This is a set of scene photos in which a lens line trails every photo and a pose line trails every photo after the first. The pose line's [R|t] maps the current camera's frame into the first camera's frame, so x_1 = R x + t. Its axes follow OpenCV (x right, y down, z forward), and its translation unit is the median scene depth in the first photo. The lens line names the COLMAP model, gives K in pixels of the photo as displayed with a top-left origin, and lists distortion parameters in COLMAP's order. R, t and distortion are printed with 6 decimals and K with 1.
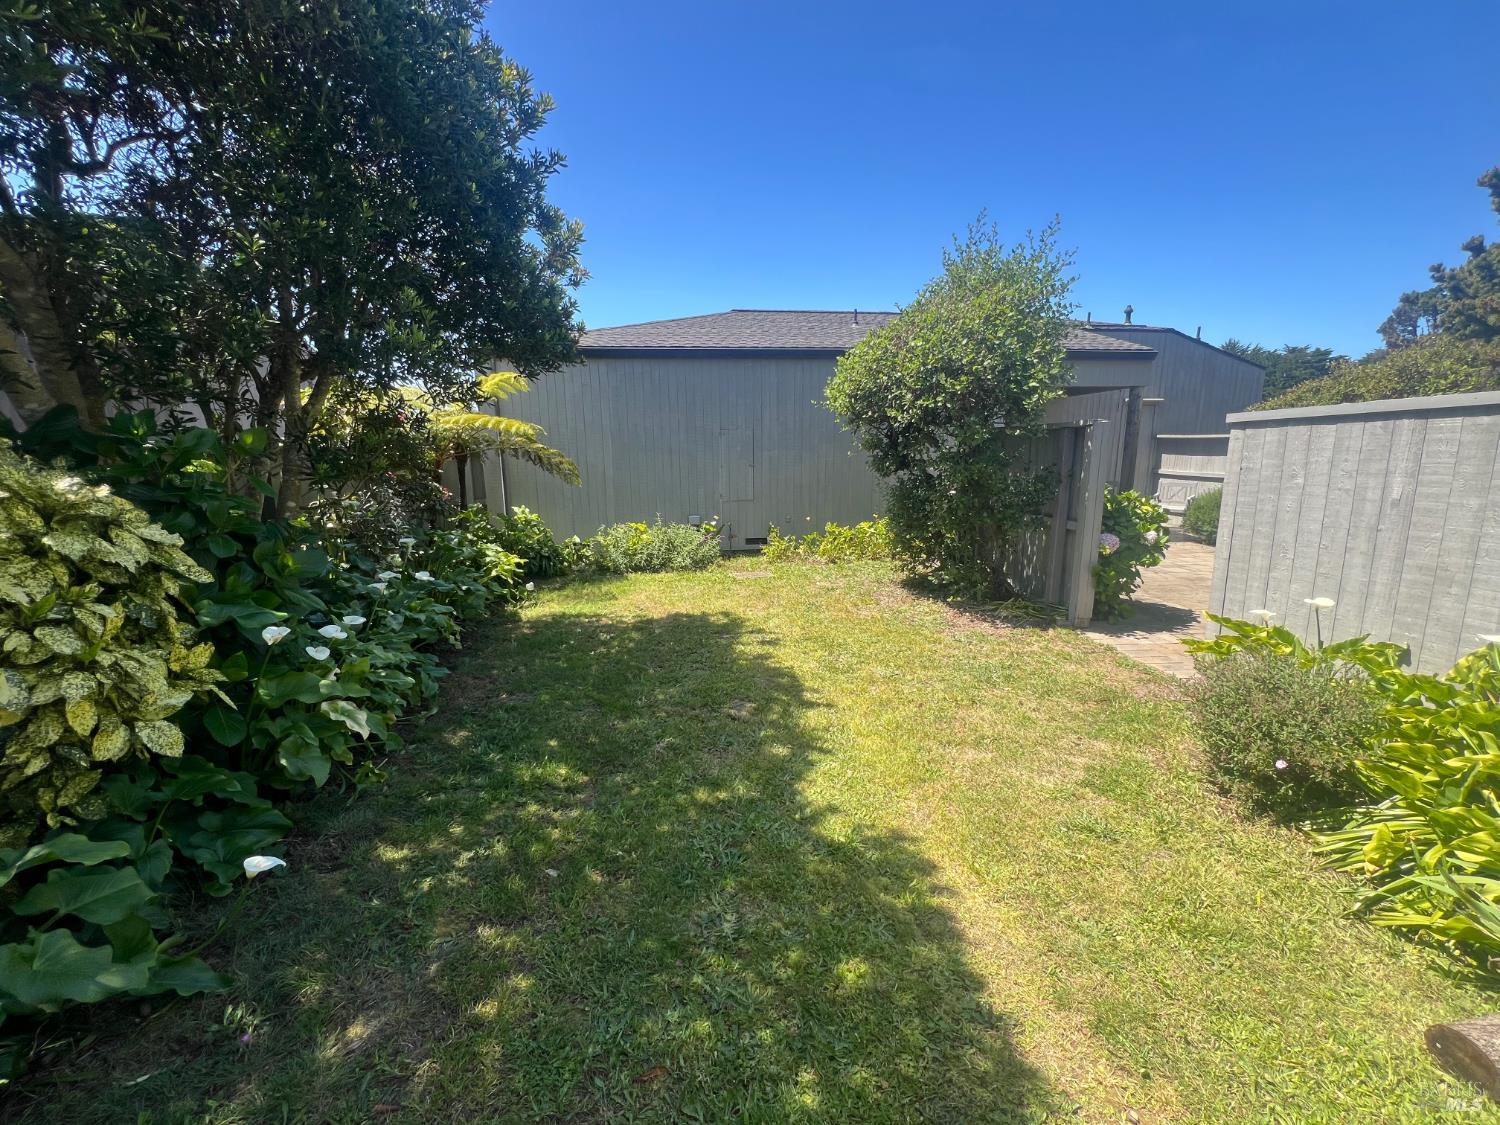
lens RADIAL K [[601.8, 0, 749.9], [0, 601.8, 558.5], [0, 0, 1]] dist [-0.001914, -0.000110]
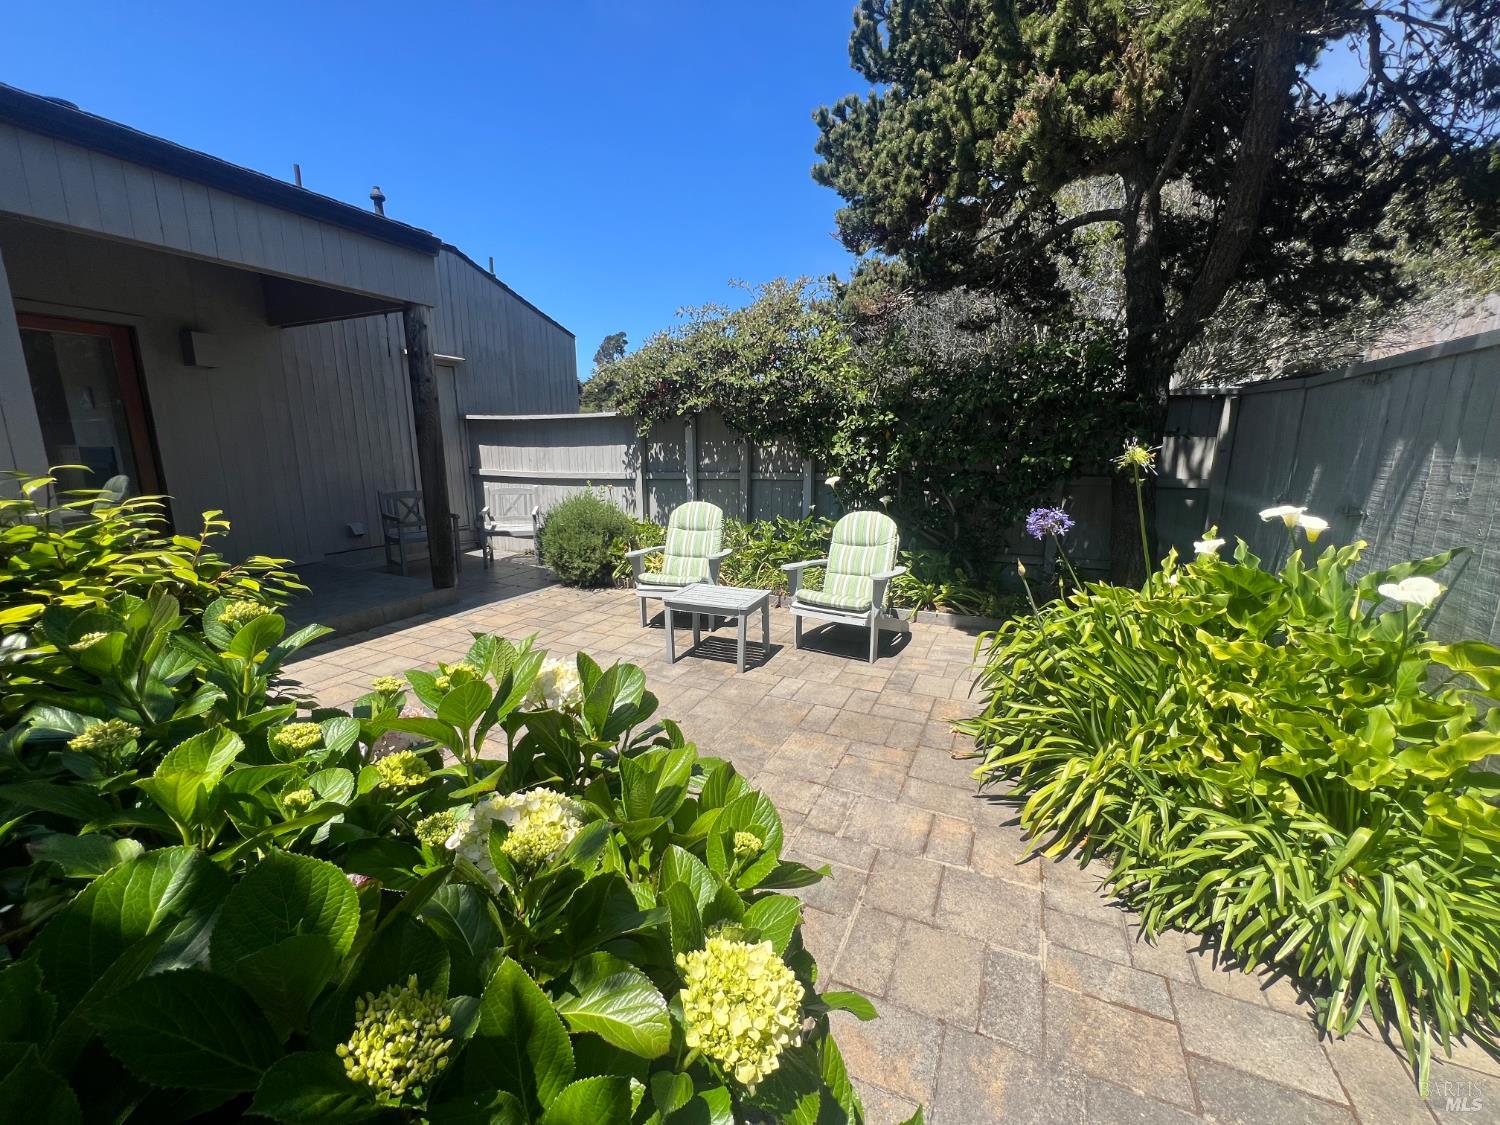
lens RADIAL K [[601.8, 0, 746.7], [0, 601.8, 566.6], [0, 0, 1]] dist [-0.001914, -0.000110]
pose [[0.515260, -0.165748, 0.840854, 0.276136], [0.156650, 0.982806, 0.097737, -0.064653], [-0.842596, 0.081360, 0.532365, 0.434887]]
